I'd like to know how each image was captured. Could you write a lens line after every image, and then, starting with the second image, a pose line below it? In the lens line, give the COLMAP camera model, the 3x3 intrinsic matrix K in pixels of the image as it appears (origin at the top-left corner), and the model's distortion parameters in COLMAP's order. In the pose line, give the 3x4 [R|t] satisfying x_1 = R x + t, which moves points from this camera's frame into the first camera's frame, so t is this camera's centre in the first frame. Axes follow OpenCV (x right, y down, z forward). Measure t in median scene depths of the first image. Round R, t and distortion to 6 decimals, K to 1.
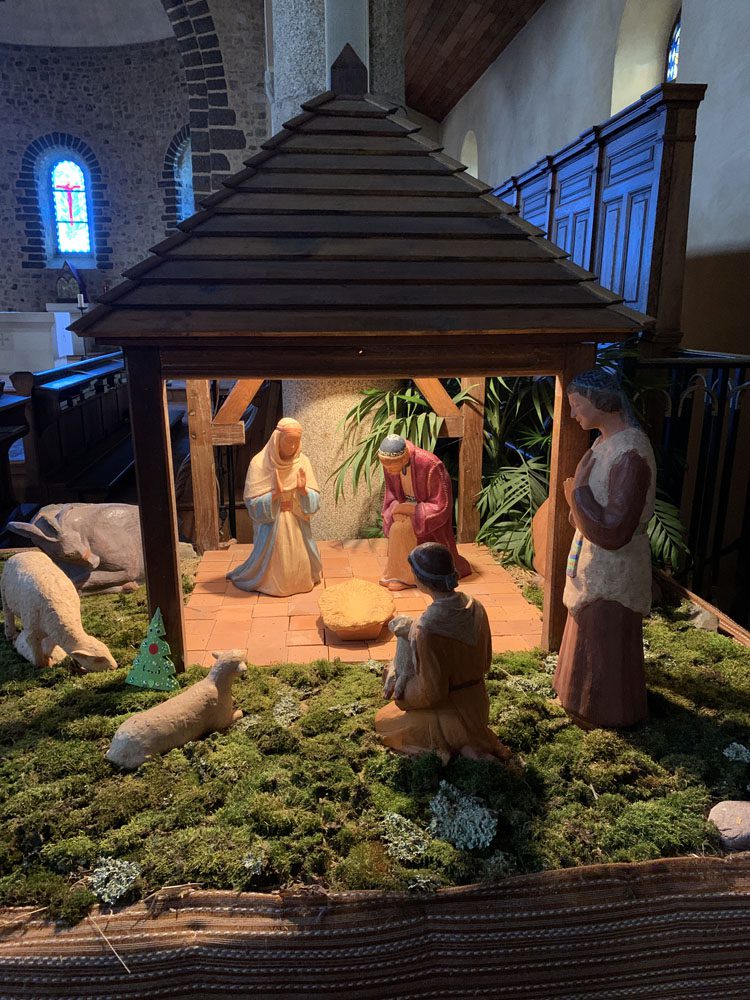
lens RADIAL K [[747.6, 0, 370.8], [0, 747.6, 502.7], [0, 0, 1]] dist [0.004782, -0.000915]
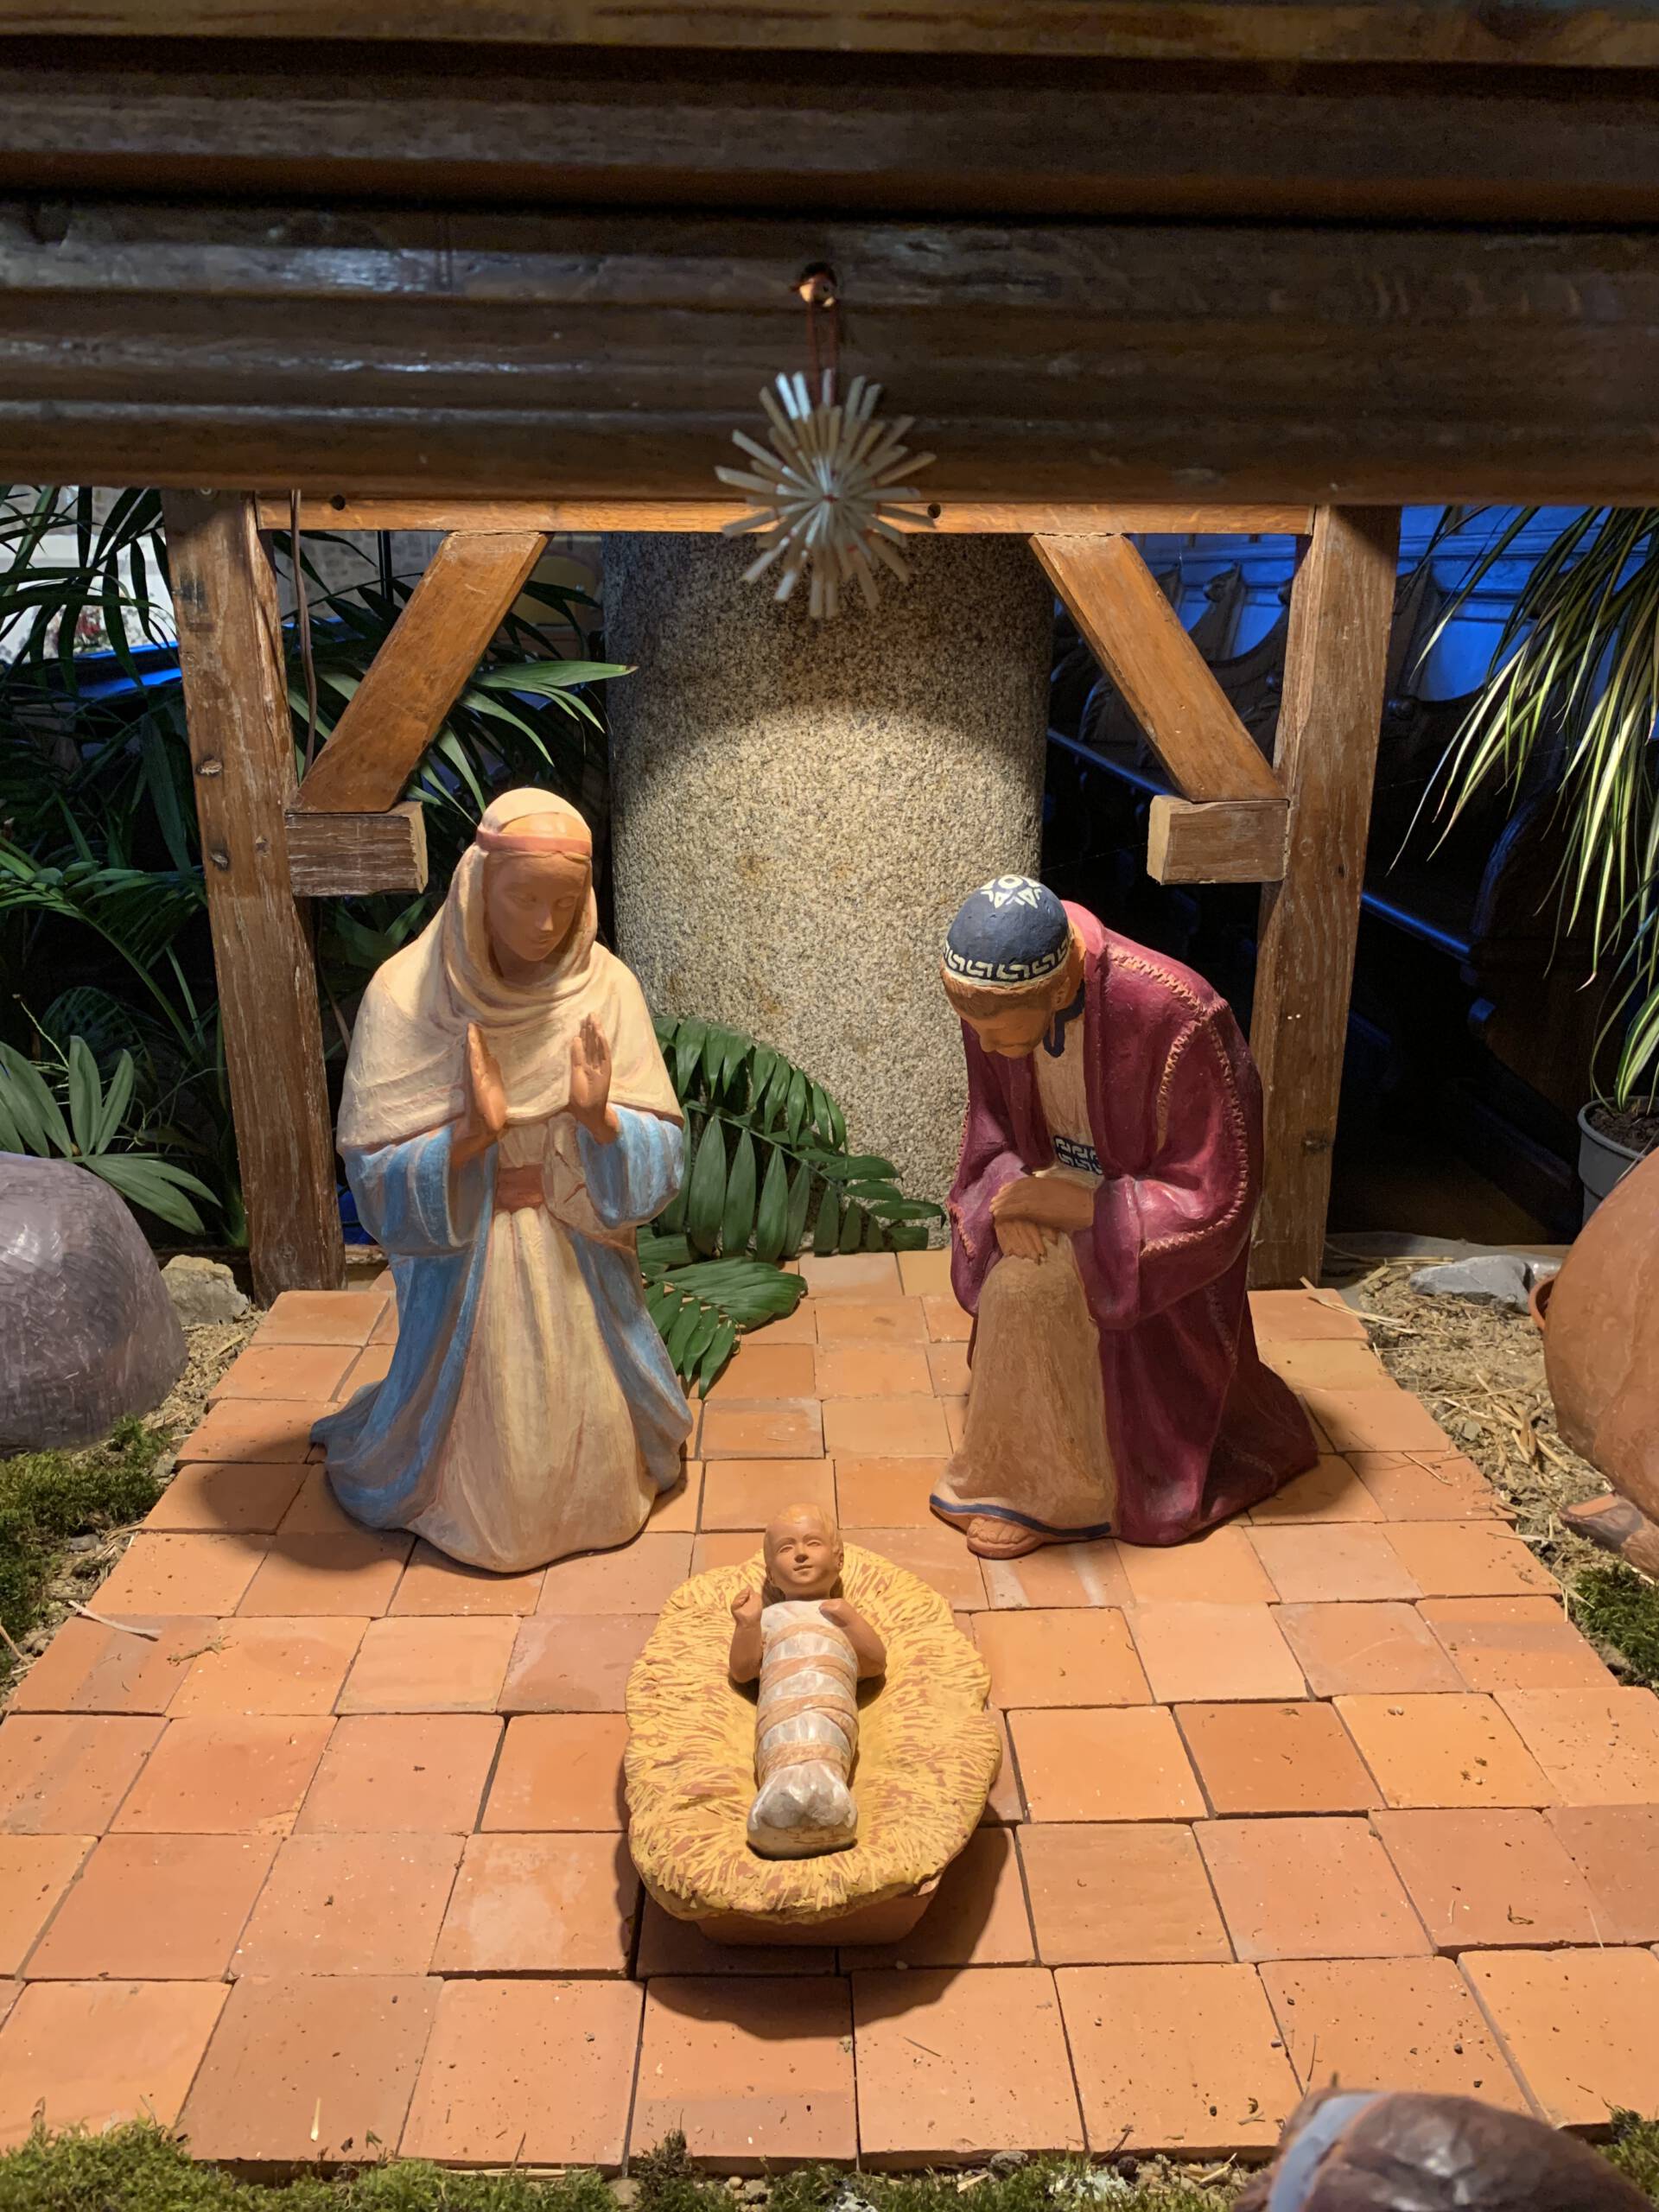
lens RADIAL K [[1653.7, 0, 842.6], [0, 1653.7, 1101.1], [0, 0, 1]] dist [0.004782, -0.000915]
pose [[0.998402, 0.027902, -0.049146, 0.006211], [-0.024714, 0.997622, 0.064334, -0.054552], [0.050825, -0.063017, 0.996717, 0.505386]]
